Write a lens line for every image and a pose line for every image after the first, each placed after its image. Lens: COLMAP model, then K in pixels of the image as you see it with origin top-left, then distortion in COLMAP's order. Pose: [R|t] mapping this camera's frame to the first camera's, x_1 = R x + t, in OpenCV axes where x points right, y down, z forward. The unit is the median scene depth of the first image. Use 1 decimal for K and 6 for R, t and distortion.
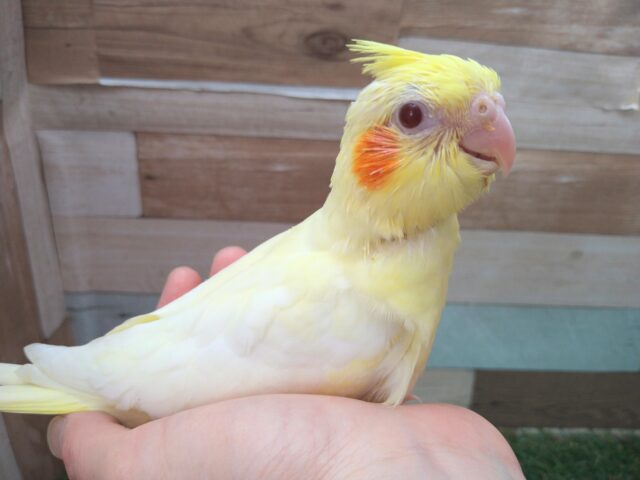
lens RADIAL K [[533.2, 0, 307.6], [0, 533.2, 237.6], [0, 0, 1]] dist [-0.038335, -0.011413]
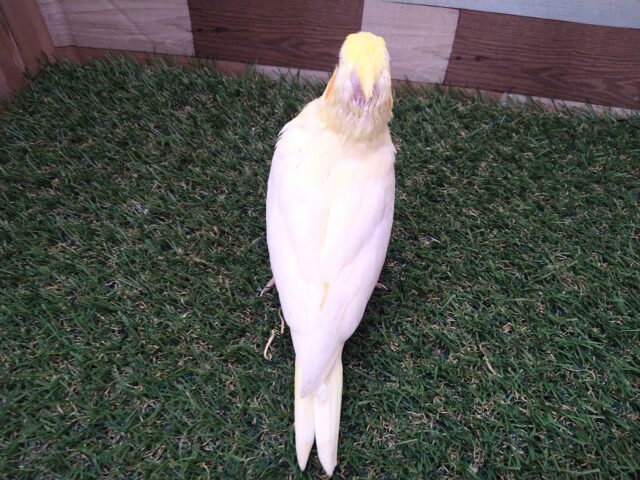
lens RADIAL K [[533.2, 0, 315.2], [0, 533.2, 240.8], [0, 0, 1]] dist [-0.038335, -0.011413]
pose [[0.986208, 0.119317, -0.114704, 0.265628], [-0.055198, 0.890465, 0.451691, 0.240275], [0.156034, -0.439130, 0.884770, 0.061800]]
